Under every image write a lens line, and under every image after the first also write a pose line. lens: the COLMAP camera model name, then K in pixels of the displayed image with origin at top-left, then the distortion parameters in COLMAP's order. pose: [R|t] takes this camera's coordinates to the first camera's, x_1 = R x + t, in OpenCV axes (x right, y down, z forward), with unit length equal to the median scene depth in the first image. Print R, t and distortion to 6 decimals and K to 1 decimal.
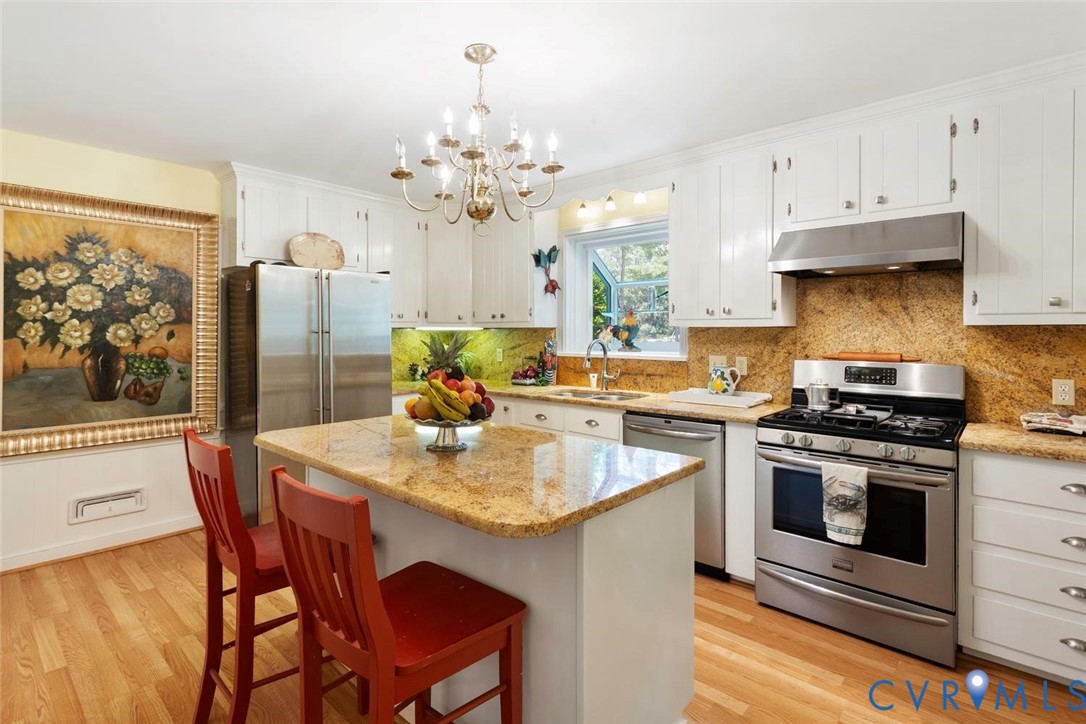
lens RADIAL K [[520.9, 0, 570.7], [0, 520.9, 345.3], [0, 0, 1]] dist [-0.002229, -0.000435]
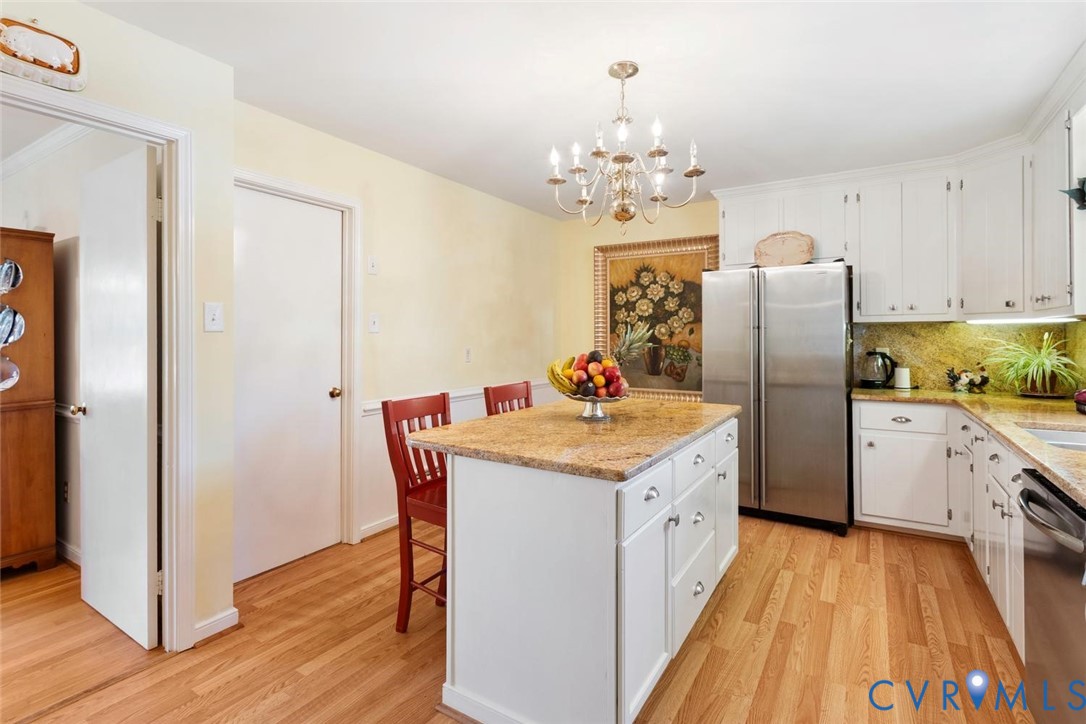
lens RADIAL K [[520.9, 0, 546.4], [0, 520.9, 332.1], [0, 0, 1]] dist [-0.002229, -0.000435]
pose [[0.144486, -0.006333, -0.989487, 0.536542], [-0.021921, 0.999714, -0.009599, 0.003329], [0.989264, 0.023077, 0.144306, 0.460523]]
